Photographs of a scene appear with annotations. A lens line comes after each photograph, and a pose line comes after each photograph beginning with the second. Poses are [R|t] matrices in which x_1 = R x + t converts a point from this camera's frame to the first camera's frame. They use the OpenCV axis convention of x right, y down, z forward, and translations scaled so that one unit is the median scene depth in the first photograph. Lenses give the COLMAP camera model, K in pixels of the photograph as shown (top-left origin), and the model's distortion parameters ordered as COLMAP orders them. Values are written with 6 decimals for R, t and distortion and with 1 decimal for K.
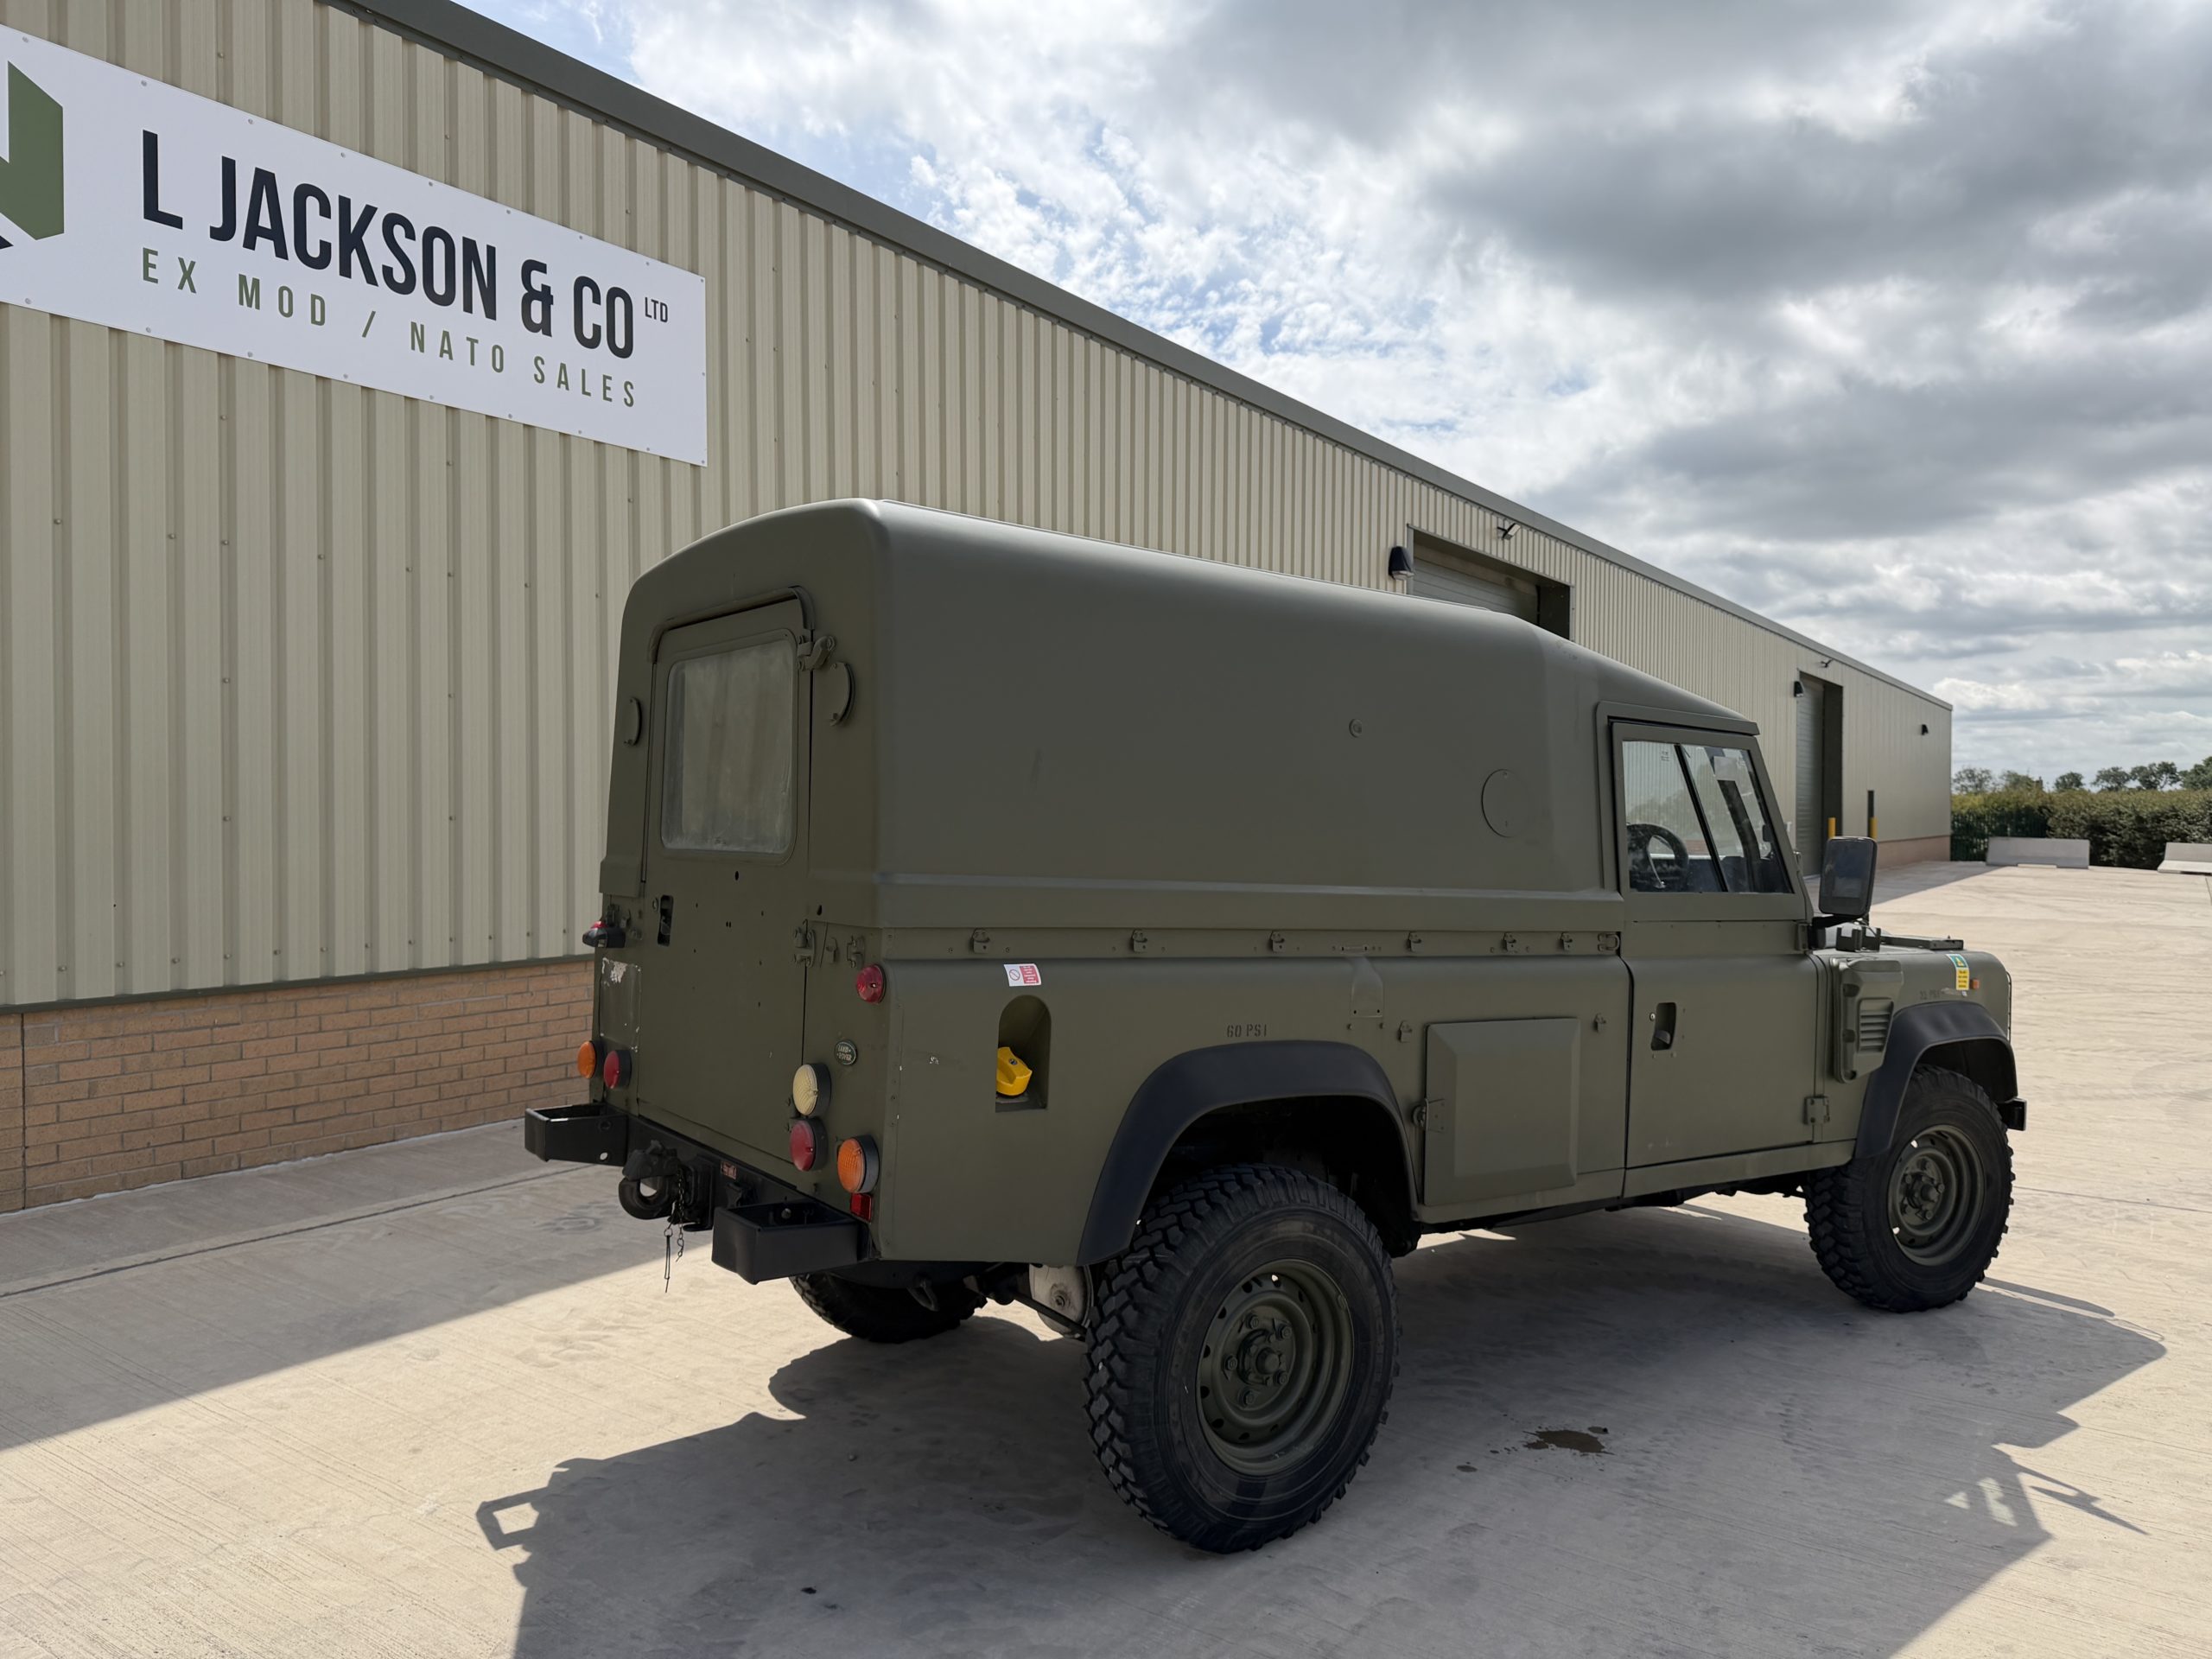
lens RADIAL K [[1595.6, 0, 1138.3], [0, 1595.6, 828.2], [0, 0, 1]] dist [0.031824, -0.041323]
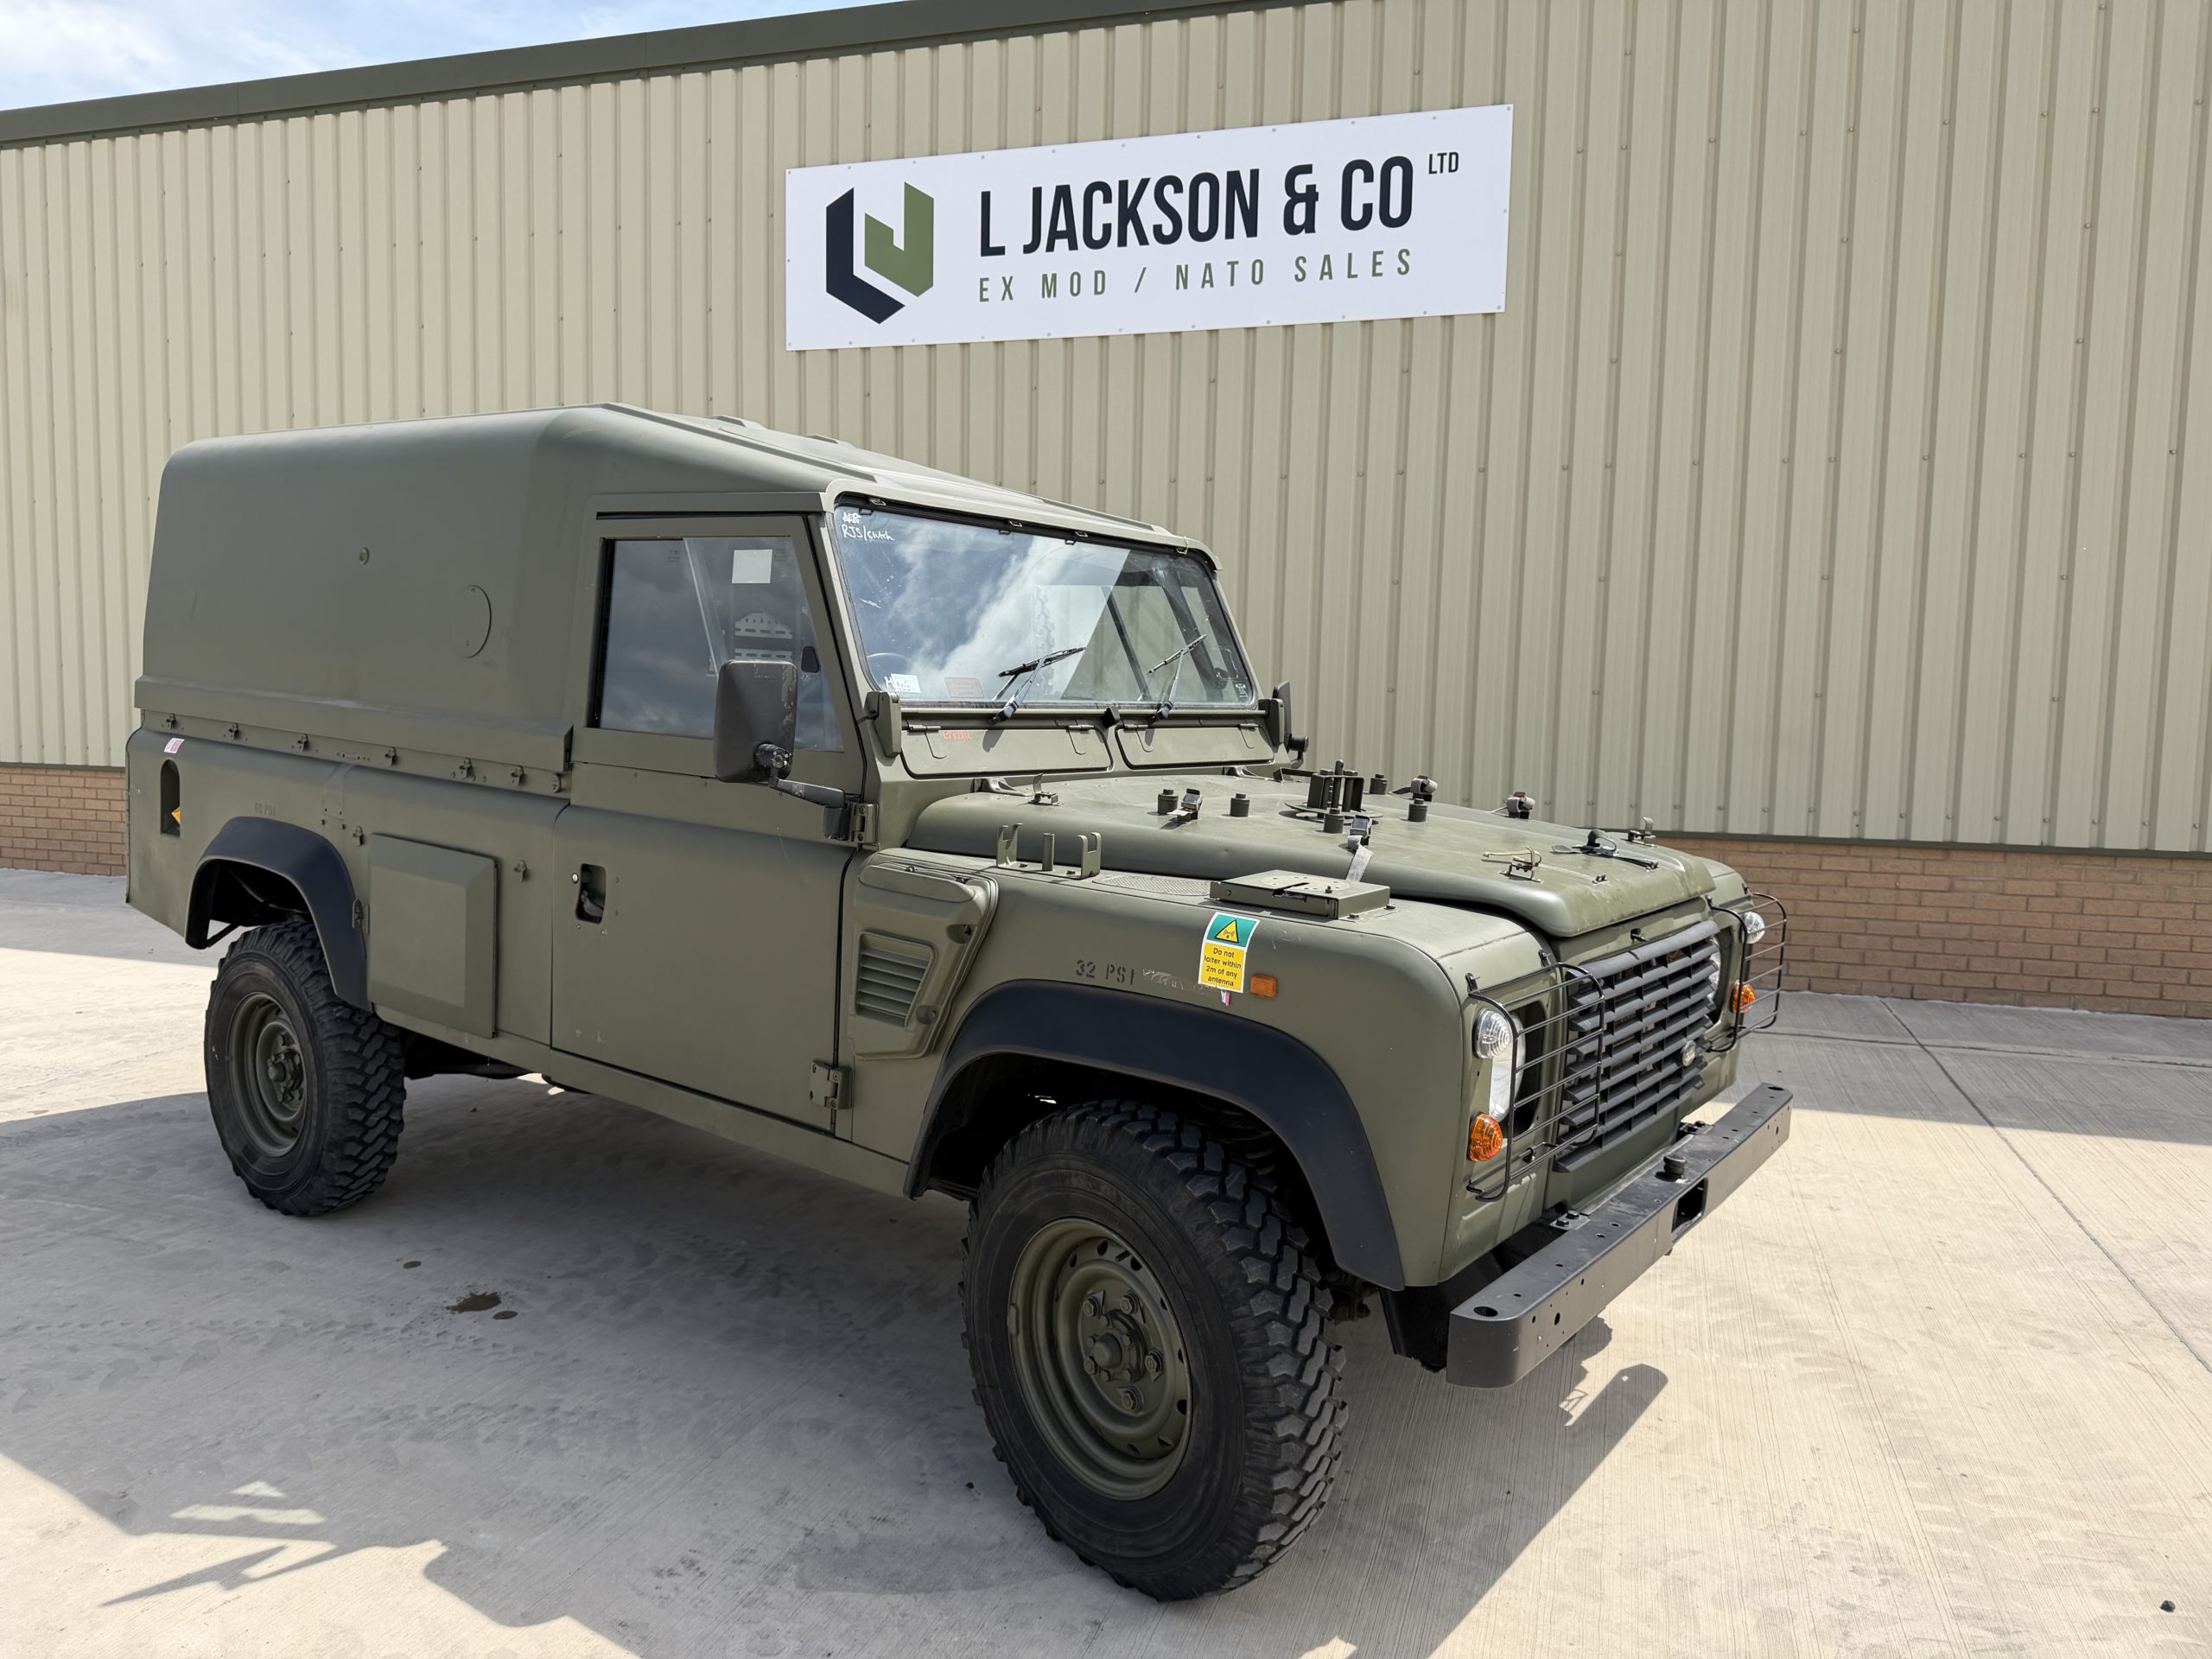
lens RADIAL K [[1595.6, 0, 1082.7], [0, 1595.6, 856.8], [0, 0, 1]] dist [0.031824, -0.041323]
pose [[0.268518, 0.096340, -0.958445, 0.740519], [-0.029929, 0.995340, 0.091663, 0.013684], [0.962810, 0.004072, 0.270150, 0.646589]]
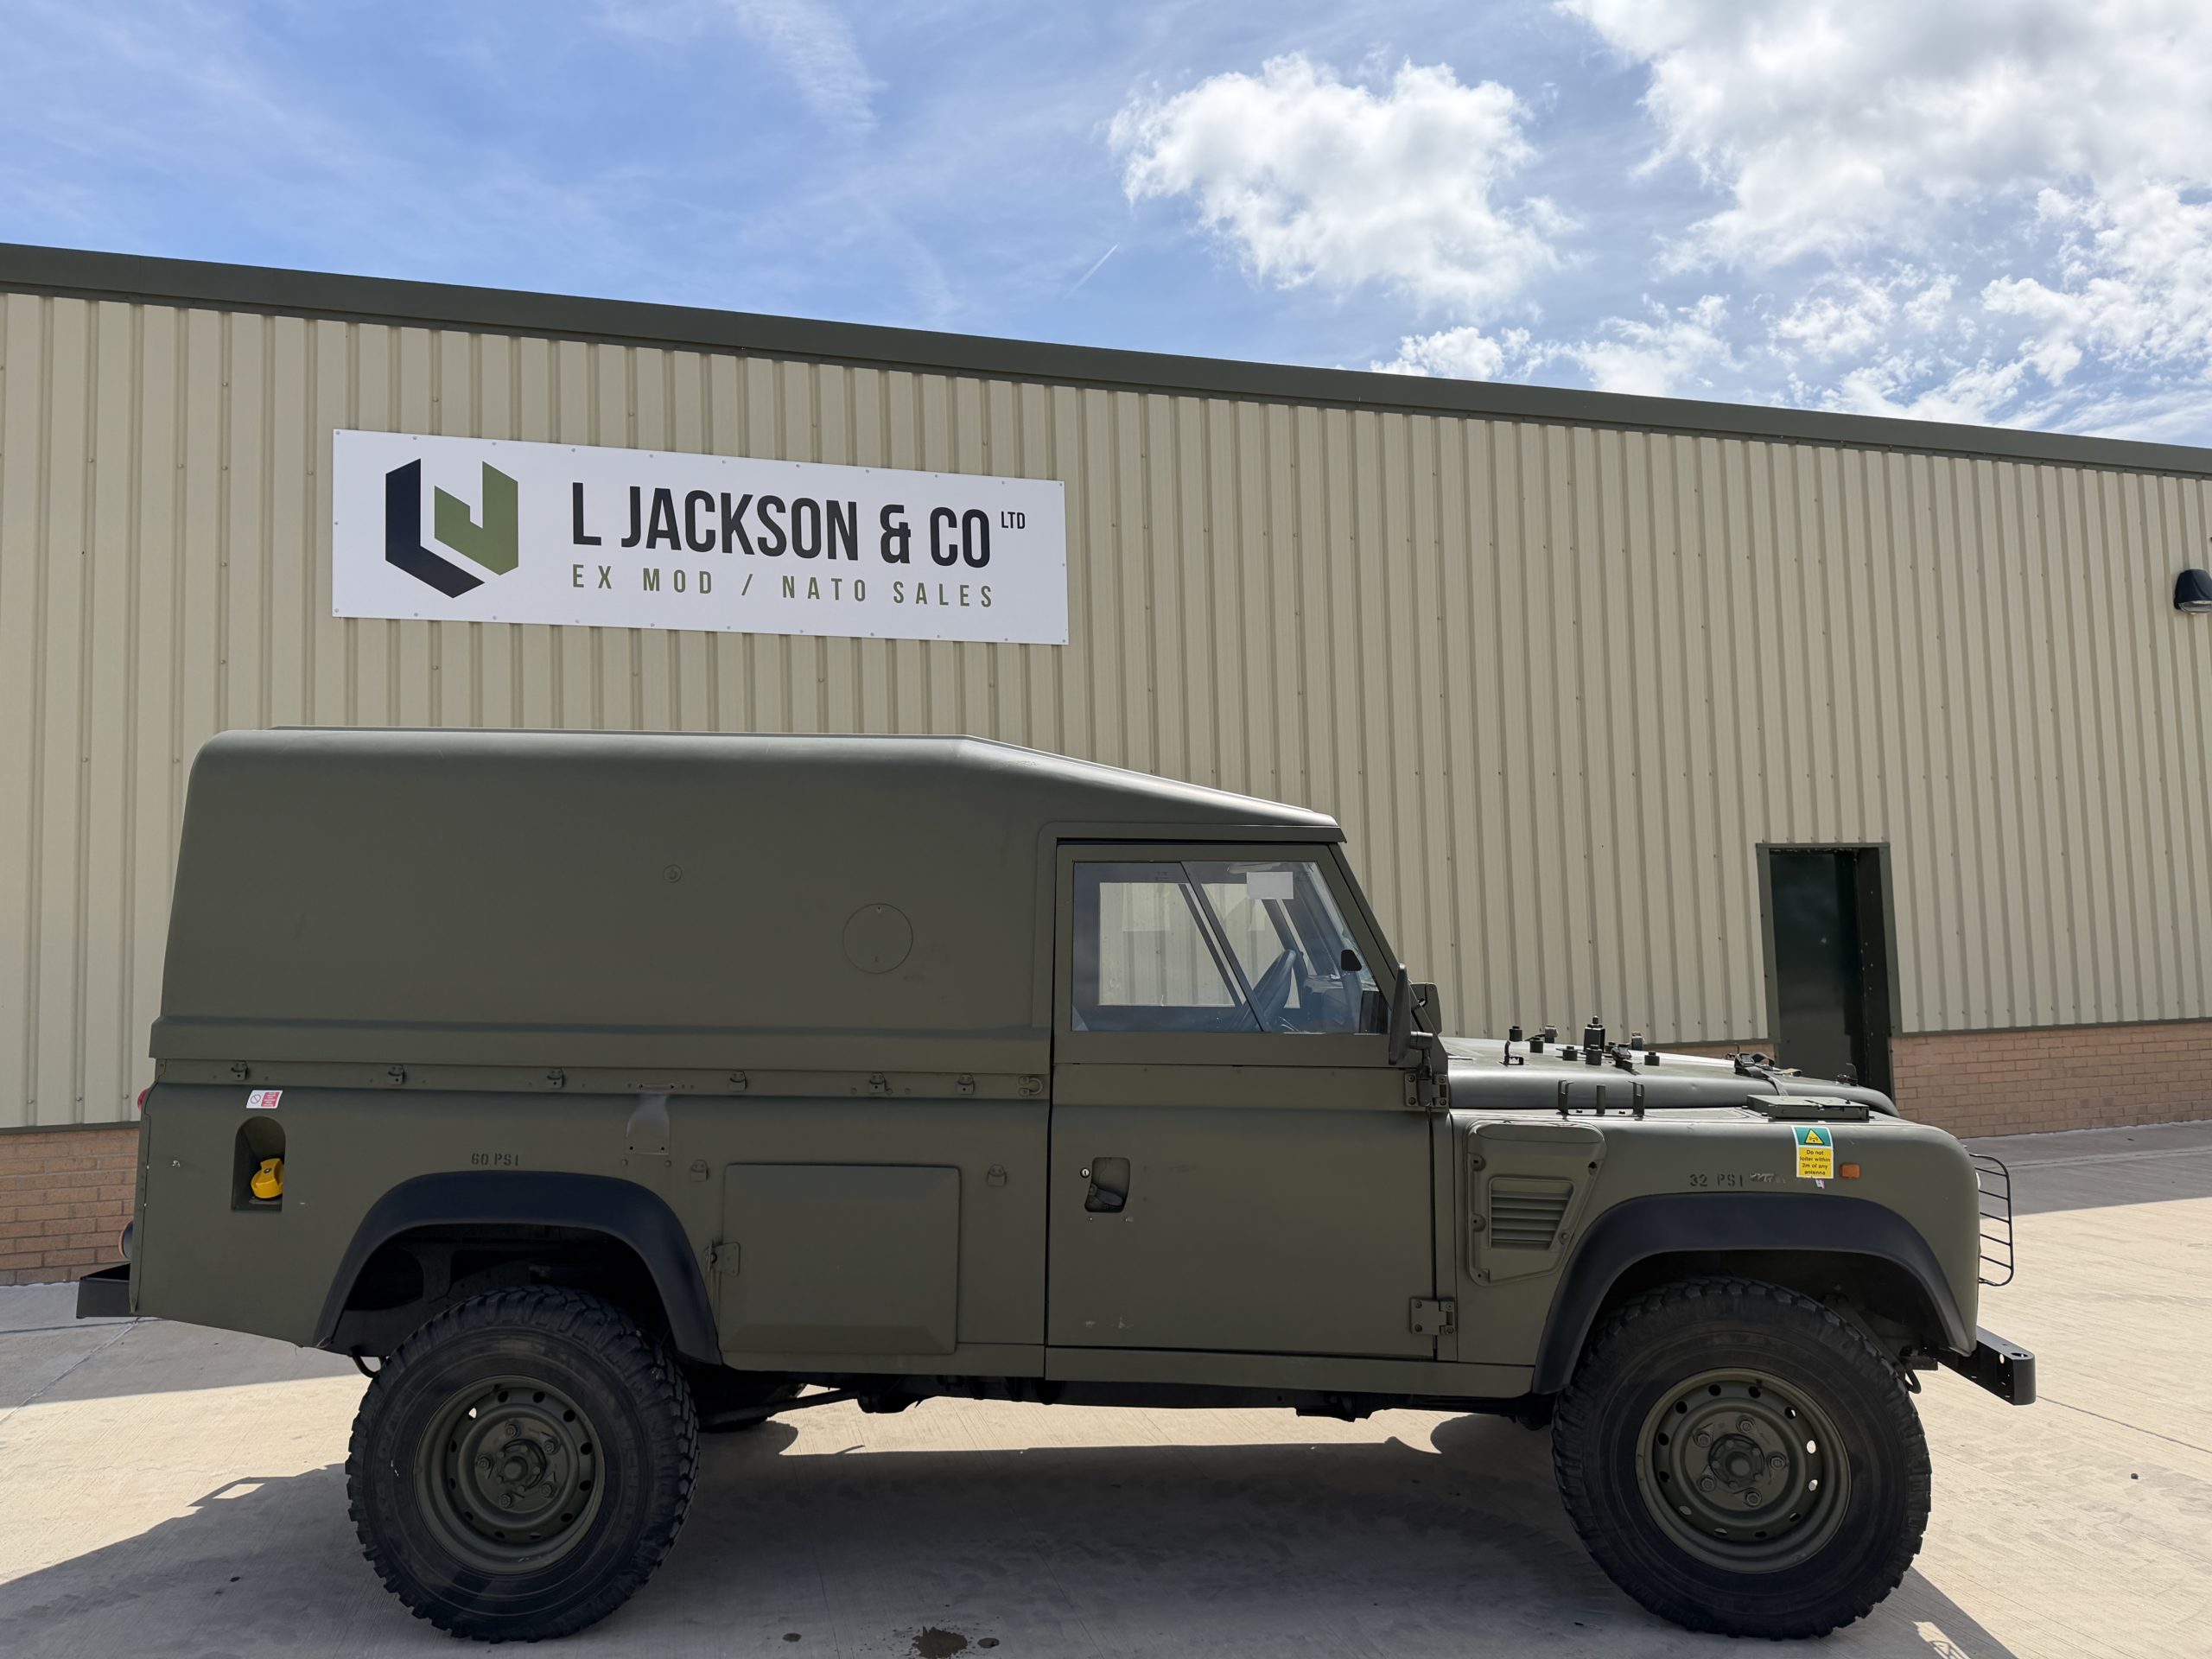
lens RADIAL K [[1595.6, 0, 1116.0], [0, 1595.6, 850.2], [0, 0, 1]] dist [0.031824, -0.041323]
pose [[0.779919, -0.062090, -0.622793, 0.557878], [0.018968, 0.996955, -0.075639, 0.002688], [0.625593, 0.047179, 0.778722, 0.197213]]
